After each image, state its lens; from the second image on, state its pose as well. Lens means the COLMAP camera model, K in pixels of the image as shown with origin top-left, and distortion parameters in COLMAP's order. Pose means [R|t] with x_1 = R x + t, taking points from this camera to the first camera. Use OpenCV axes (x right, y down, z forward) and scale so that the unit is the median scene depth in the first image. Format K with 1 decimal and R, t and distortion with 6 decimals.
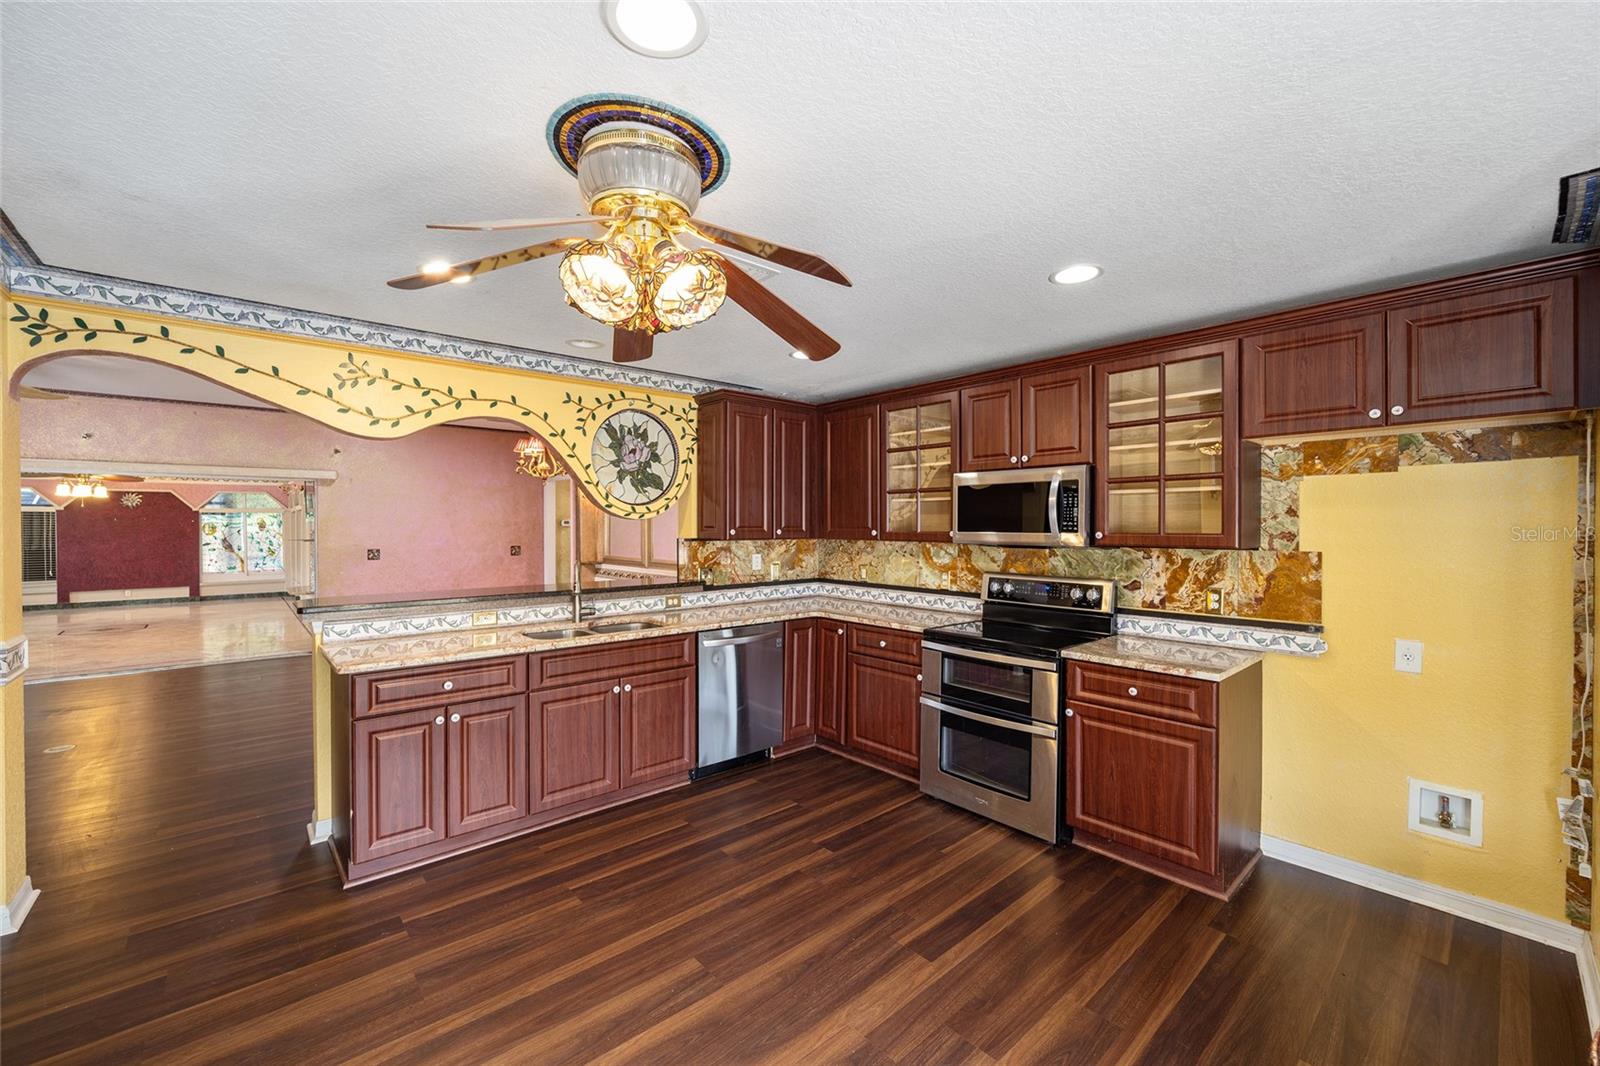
lens RADIAL K [[648.6, 0, 796.9], [0, 648.6, 531.3], [0, 0, 1]] dist [-0.015036, 0.002400]
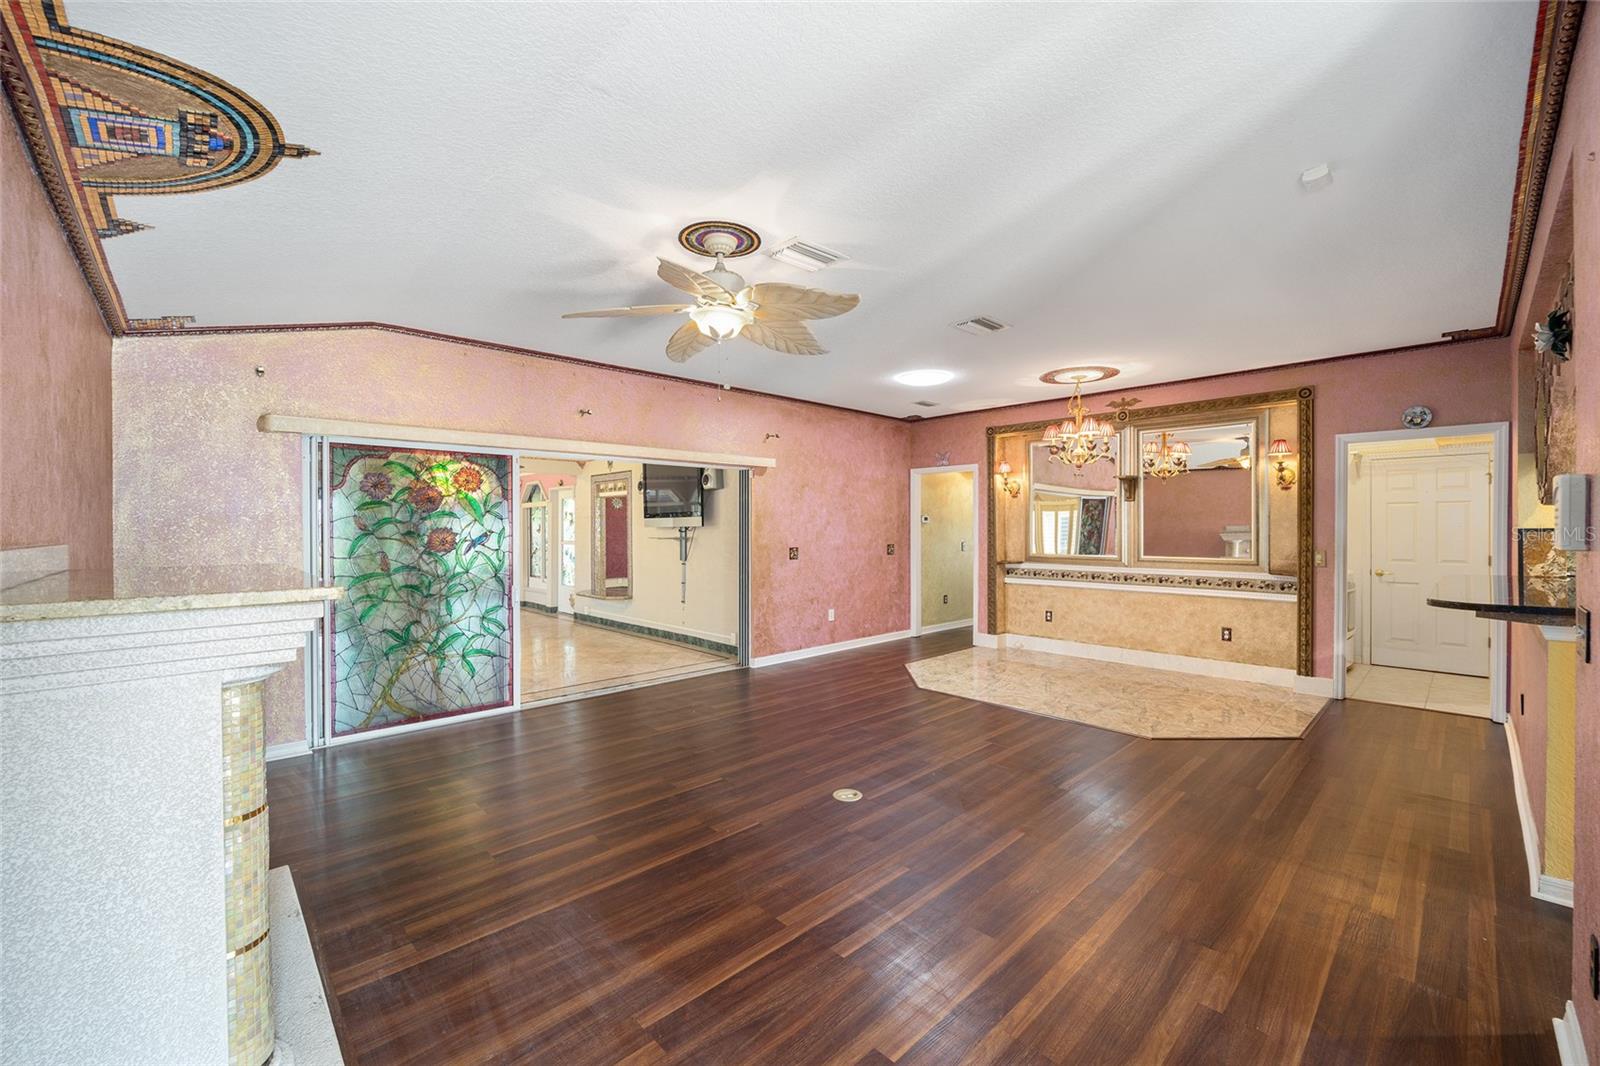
lens RADIAL K [[648.6, 0, 795.6], [0, 648.6, 531.8], [0, 0, 1]] dist [-0.015036, 0.002400]
pose [[0.999387, -0.001501, 0.034971, -1.440172], [0.001650, 0.999990, -0.004225, 0.021164], [-0.034964, 0.004280, 0.999379, 0.227531]]
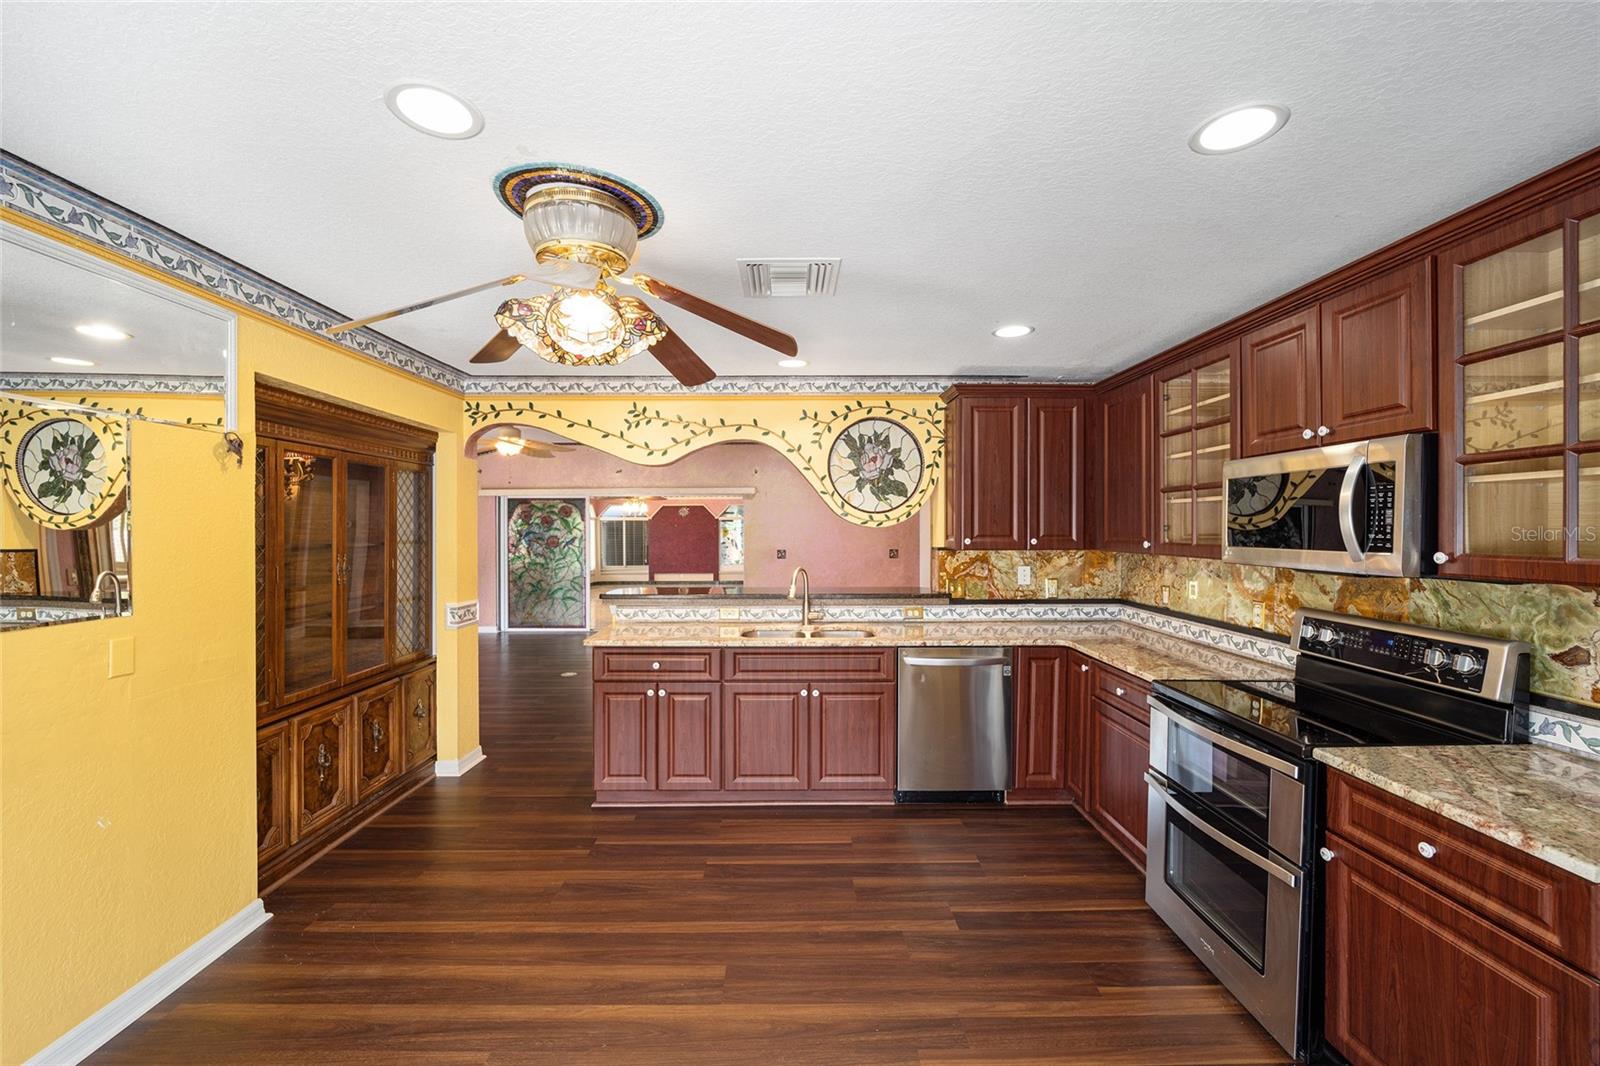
lens RADIAL K [[648.6, 0, 793.6], [0, 648.6, 533.7], [0, 0, 1]] dist [-0.015036, 0.002400]
pose [[0.755467, 0.005201, -0.655167, 0.348921], [-0.005037, 0.999985, 0.002131, -0.011394], [0.655168, 0.001690, 0.755481, 0.183719]]
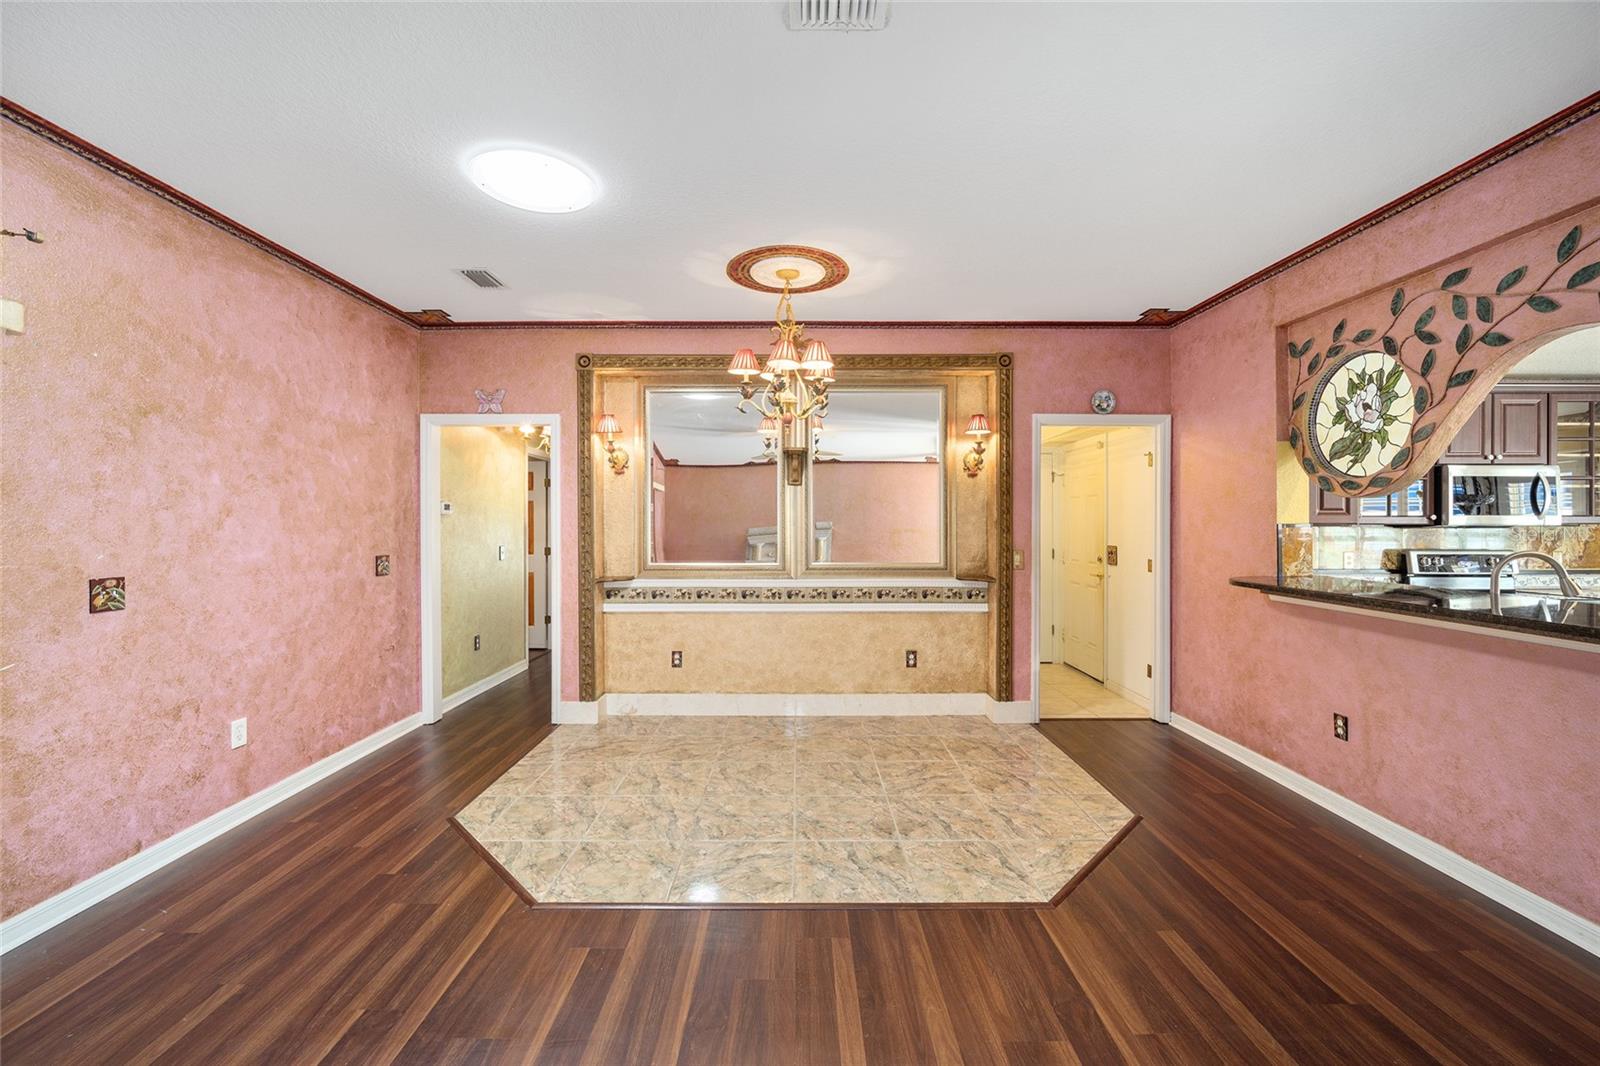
lens RADIAL K [[648.6, 0, 799.3], [0, 648.6, 525.4], [0, 0, 1]] dist [-0.015036, 0.002400]
pose [[0.658679, -0.004127, 0.752413, -1.404957], [0.008454, 0.999962, -0.001916, 0.011379], [-0.752377, 0.007623, 0.658689, 1.132615]]
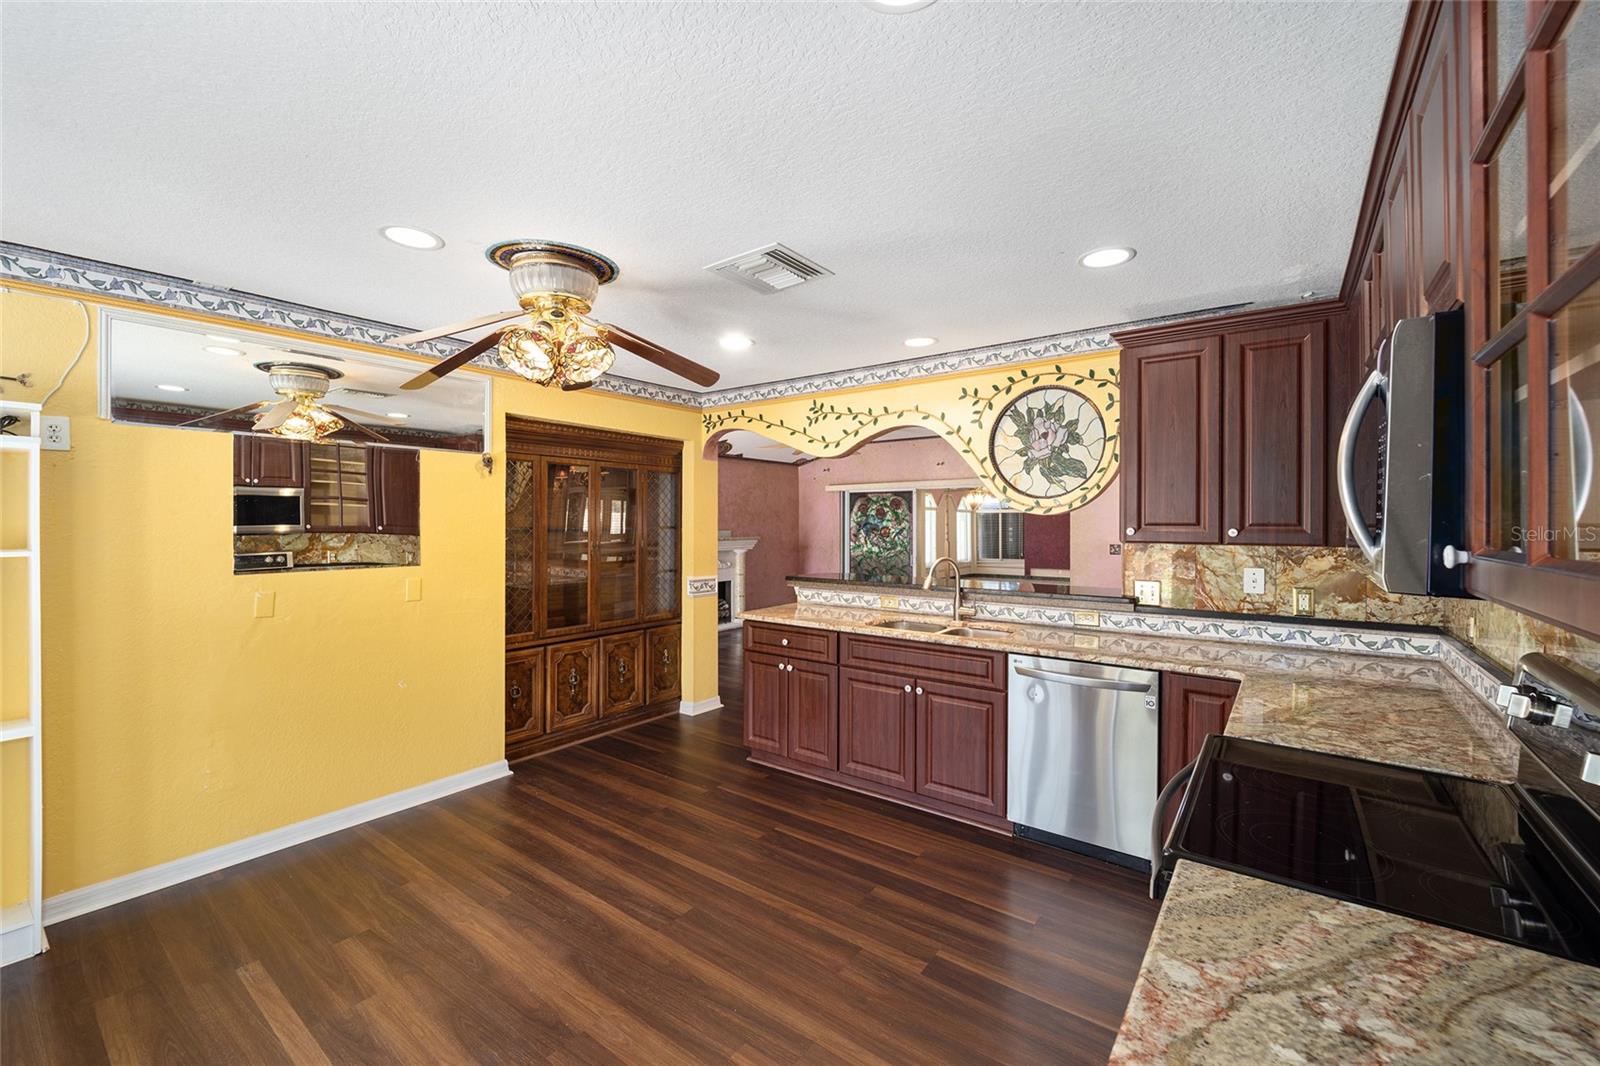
lens RADIAL K [[648.6, 0, 792.6], [0, 648.6, 525.7], [0, 0, 1]] dist [-0.015036, 0.002400]
pose [[0.198061, 0.006261, -0.980170, 0.584618], [-0.010059, 0.999940, 0.004355, -0.005086], [0.980138, 0.008997, 0.198112, 0.567834]]
